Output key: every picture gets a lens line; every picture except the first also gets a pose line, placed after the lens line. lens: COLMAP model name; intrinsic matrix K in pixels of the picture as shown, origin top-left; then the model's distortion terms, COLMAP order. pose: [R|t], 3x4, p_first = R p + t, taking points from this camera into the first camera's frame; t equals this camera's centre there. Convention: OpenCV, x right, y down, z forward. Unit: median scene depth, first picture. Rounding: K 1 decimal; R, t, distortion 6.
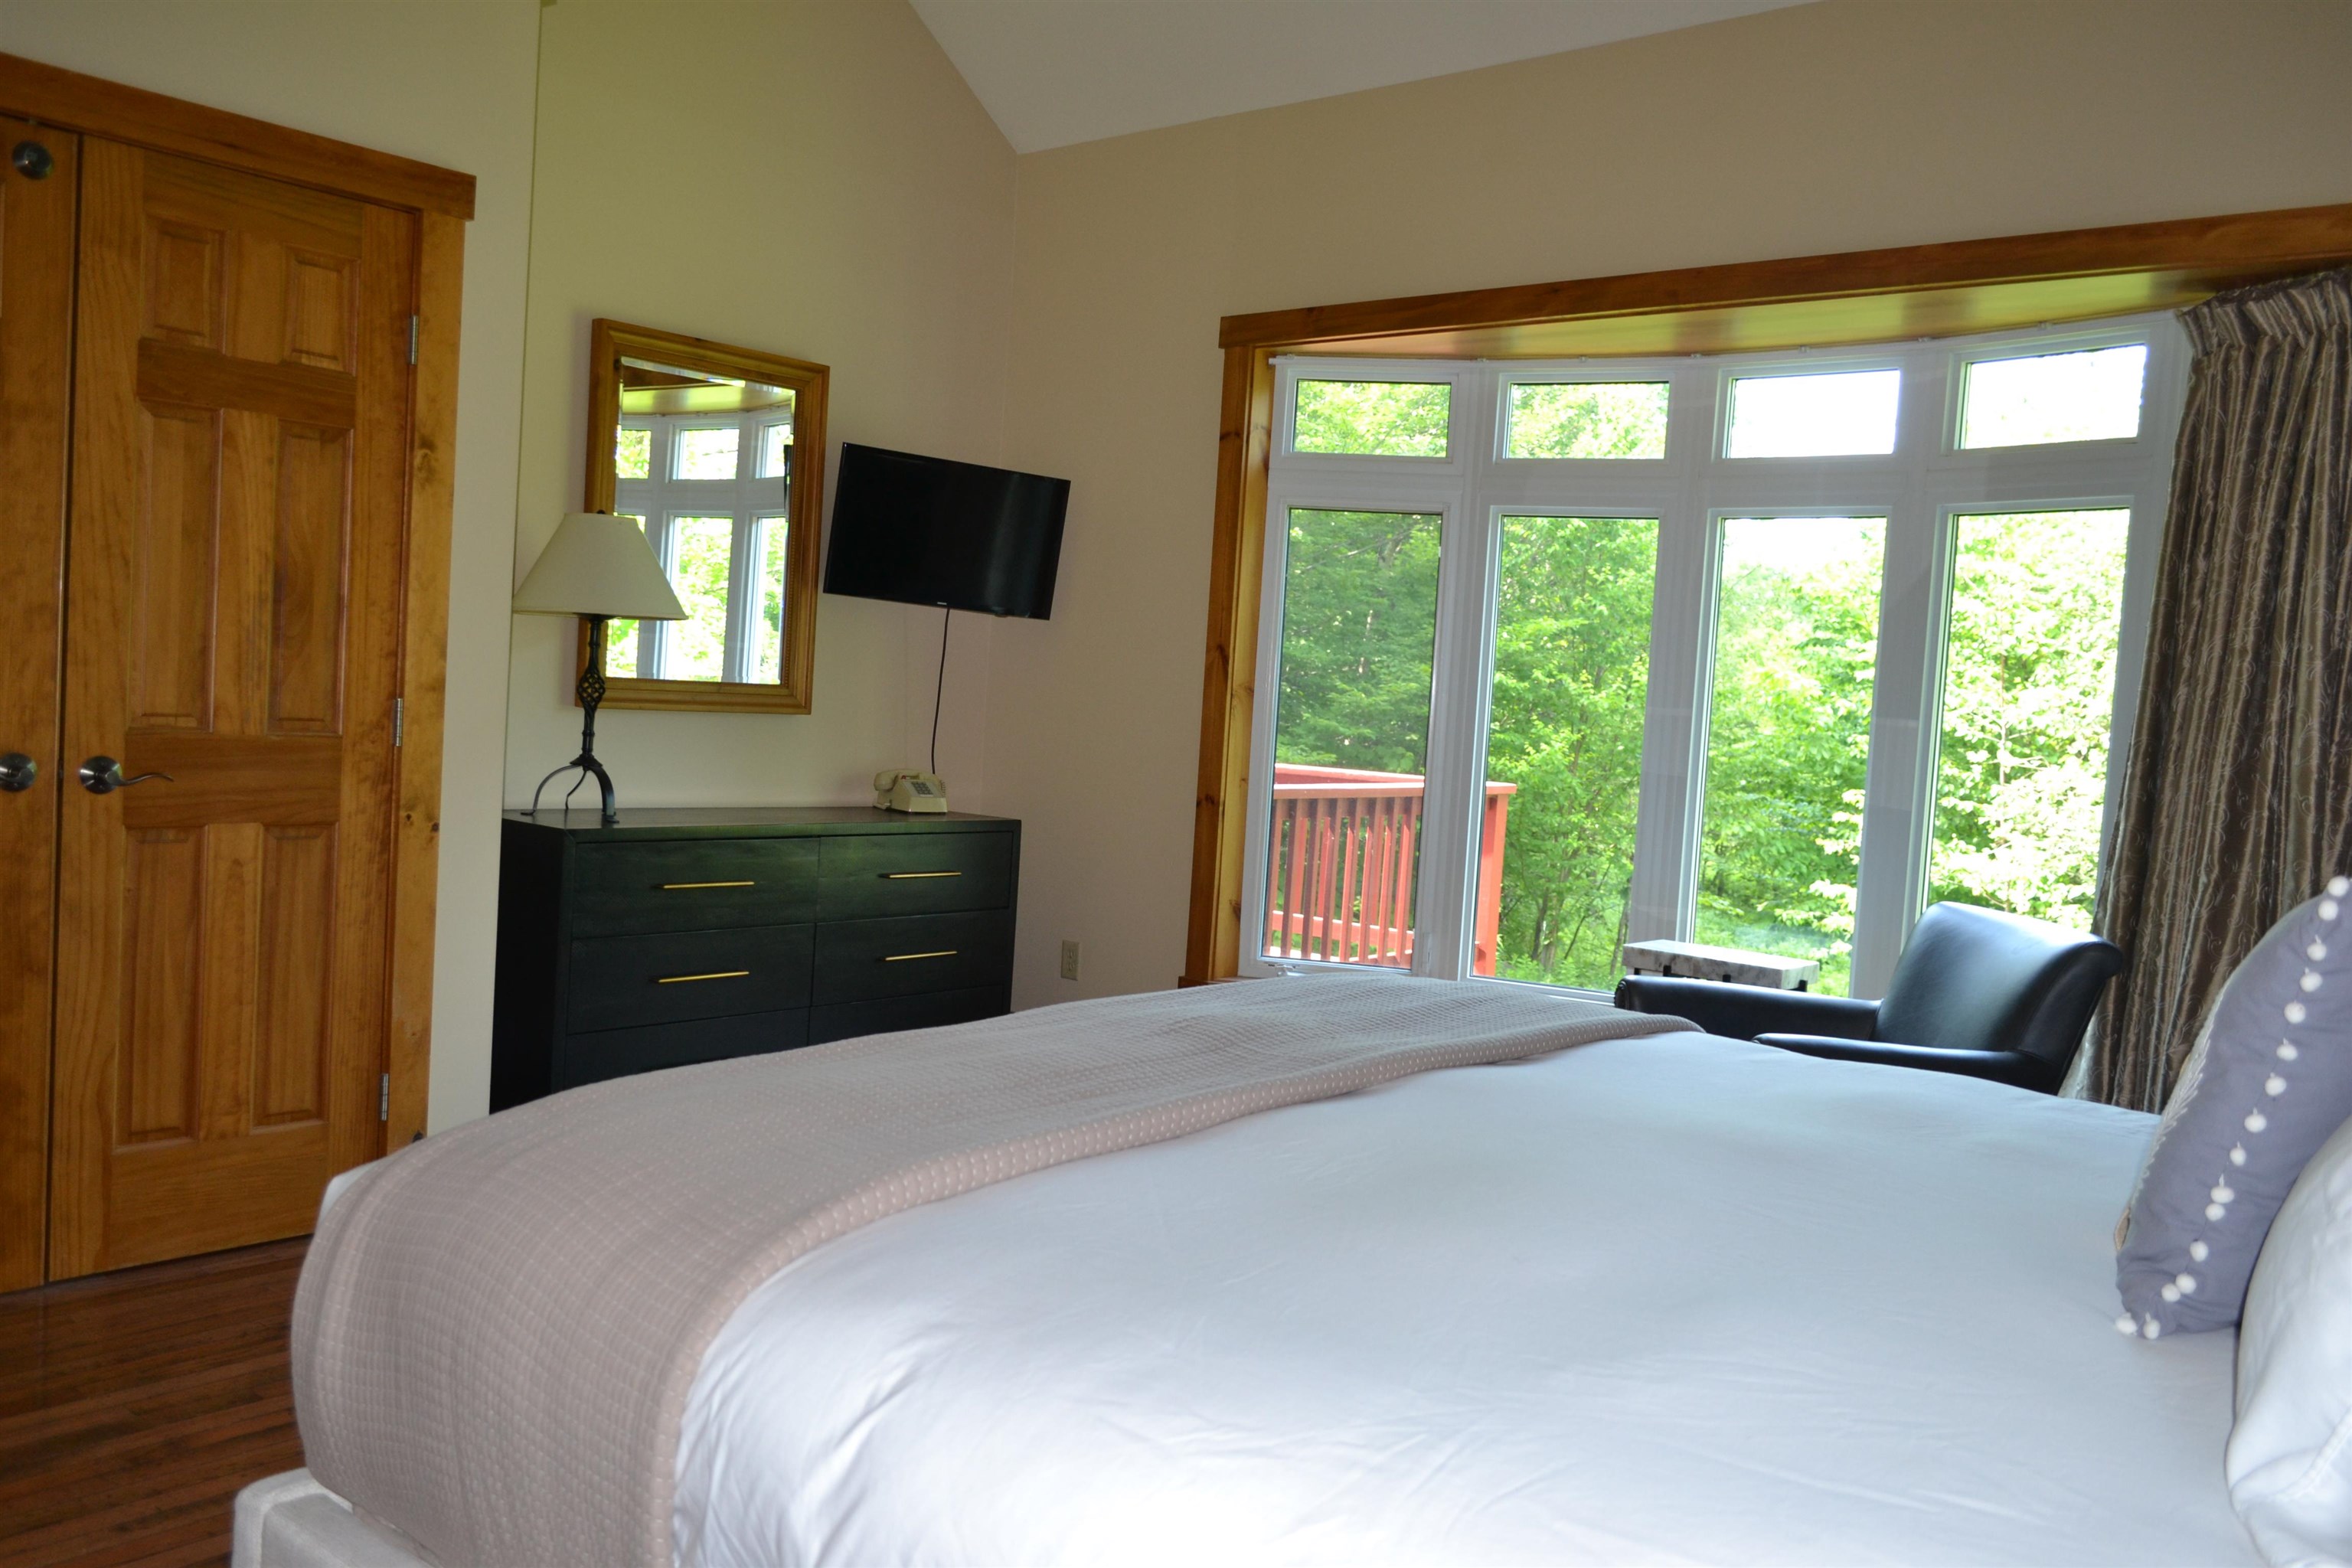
lens RADIAL K [[1877.7, 0, 1177.5], [0, 1877.7, 777.0], [0, 0, 1]] dist [-0.007278, 0.003027]
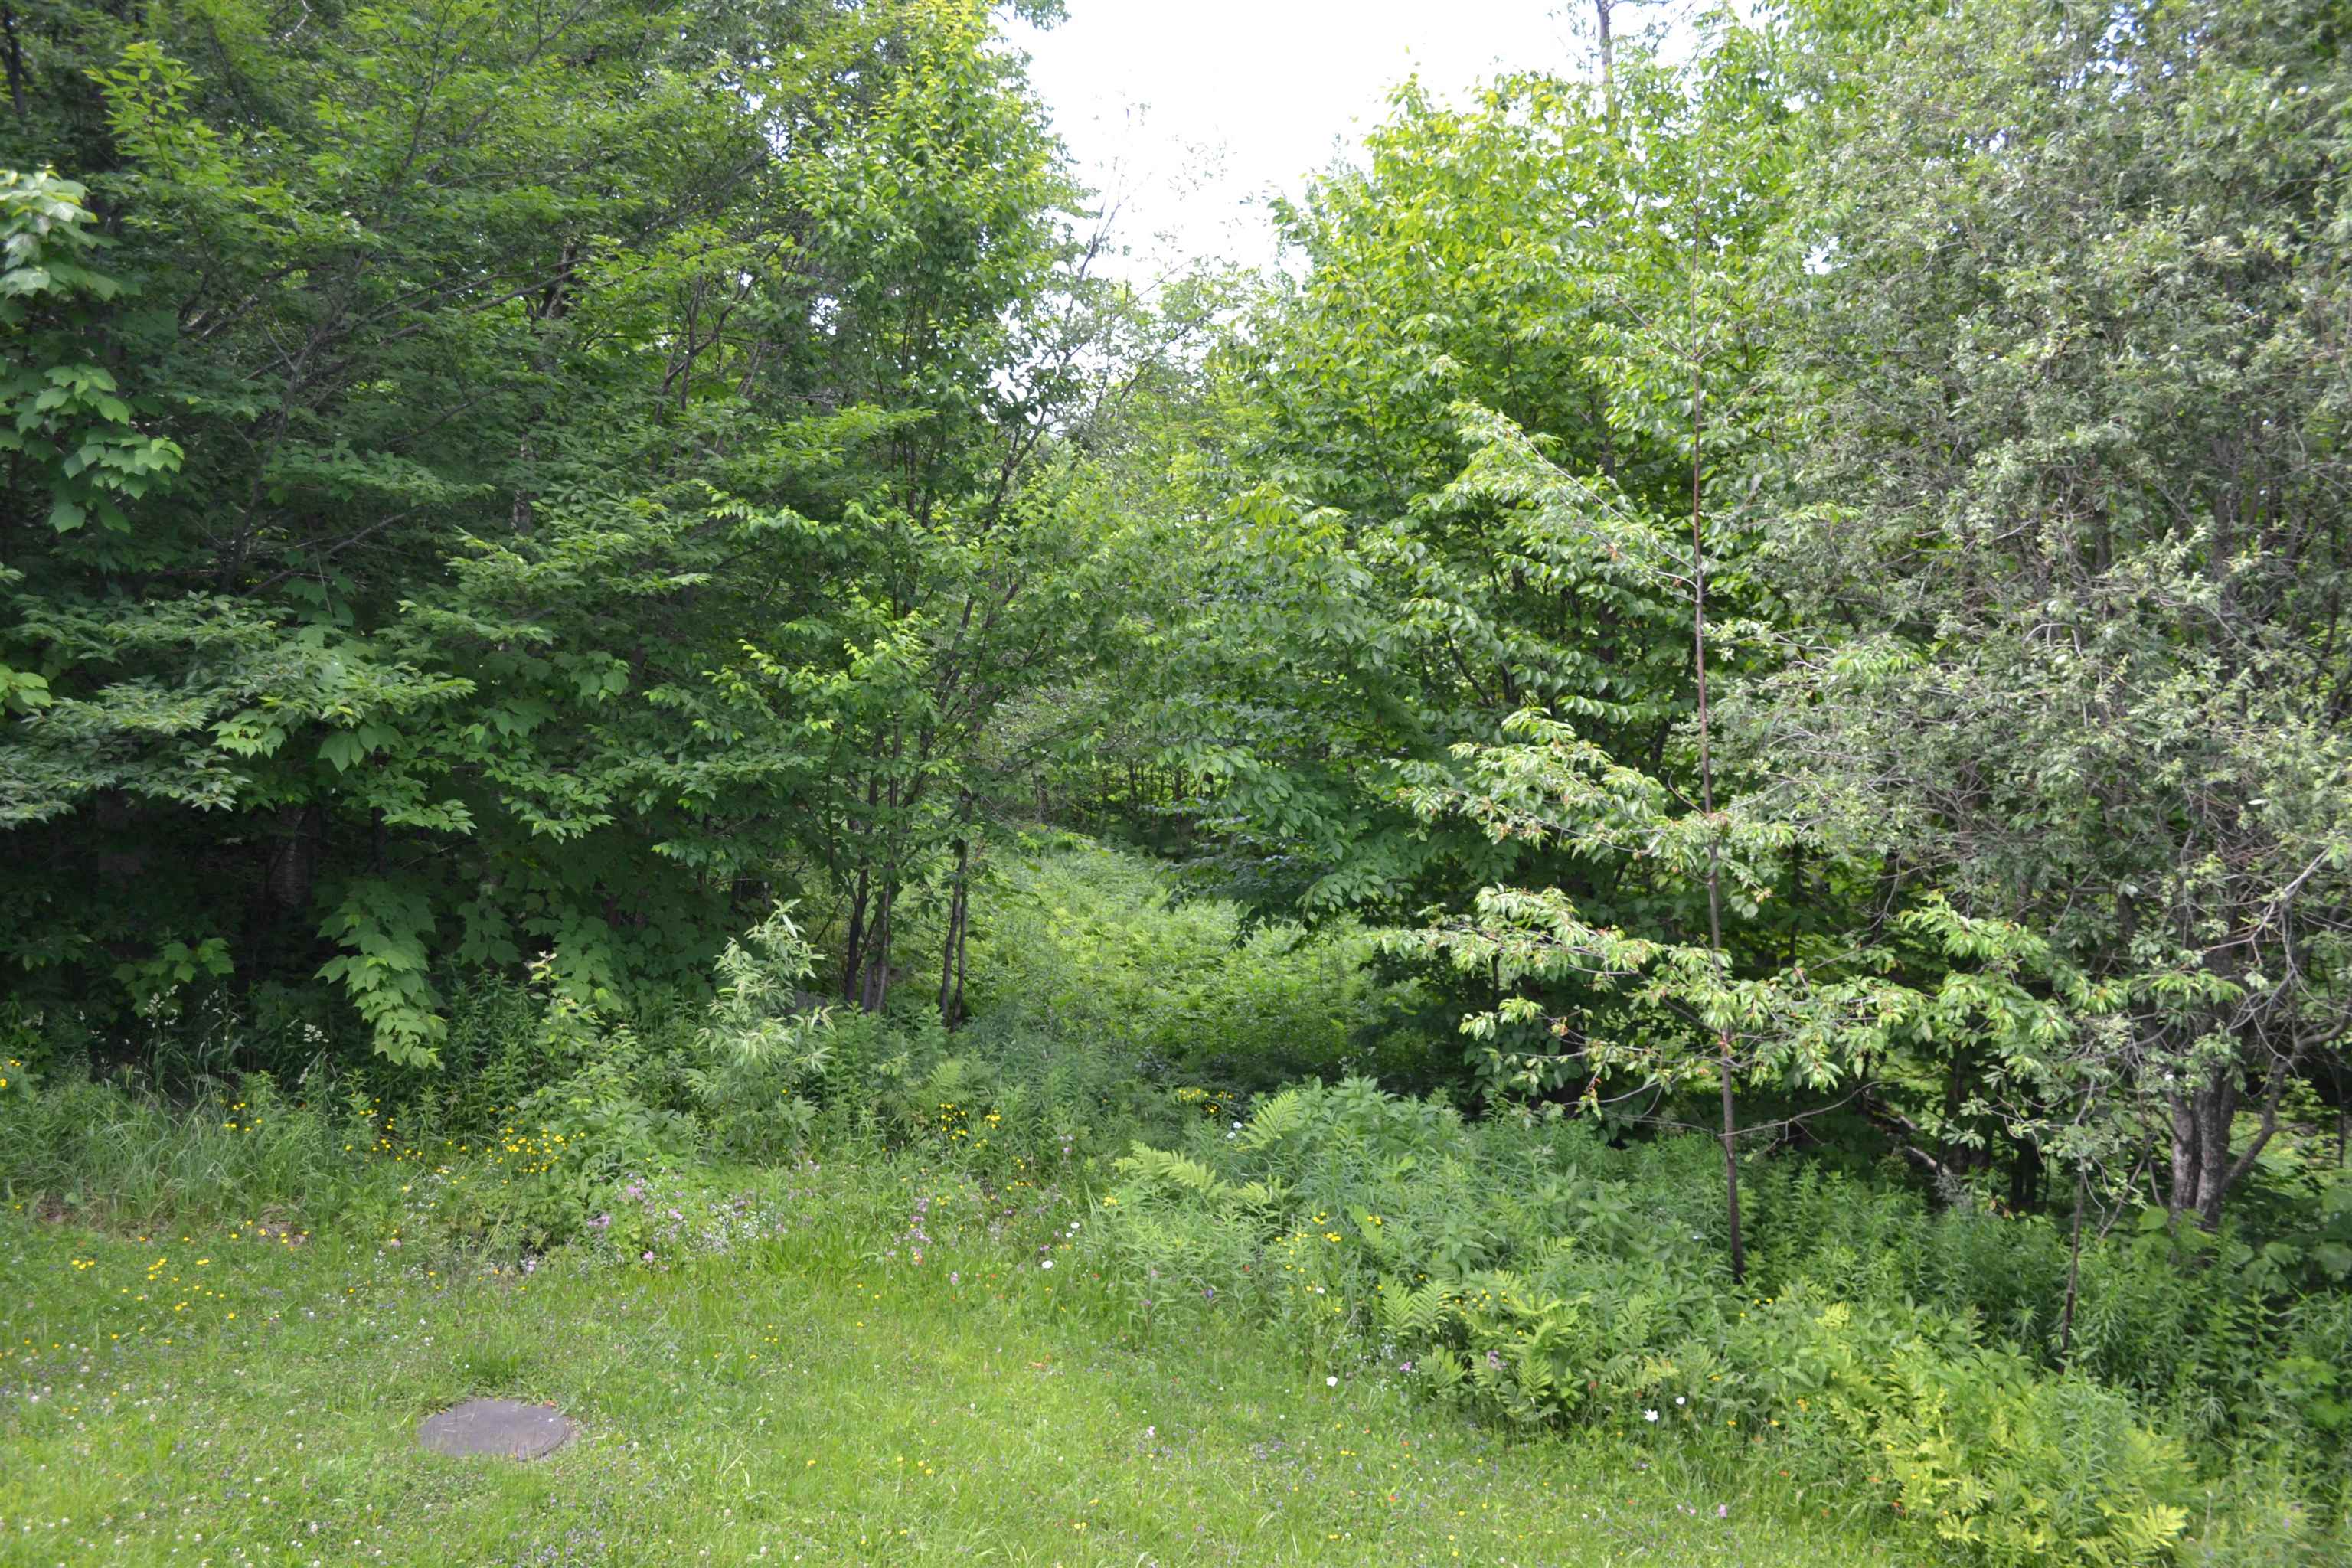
lens RADIAL K [[1877.7, 0, 1178.2], [0, 1877.7, 782.6], [0, 0, 1]] dist [-0.007278, 0.003027]
pose [[0.920270, -0.079054, 0.383214, 0.063138], [0.050673, 0.995209, 0.083616, -0.016792], [-0.387988, -0.057531, 0.919867, 0.455915]]
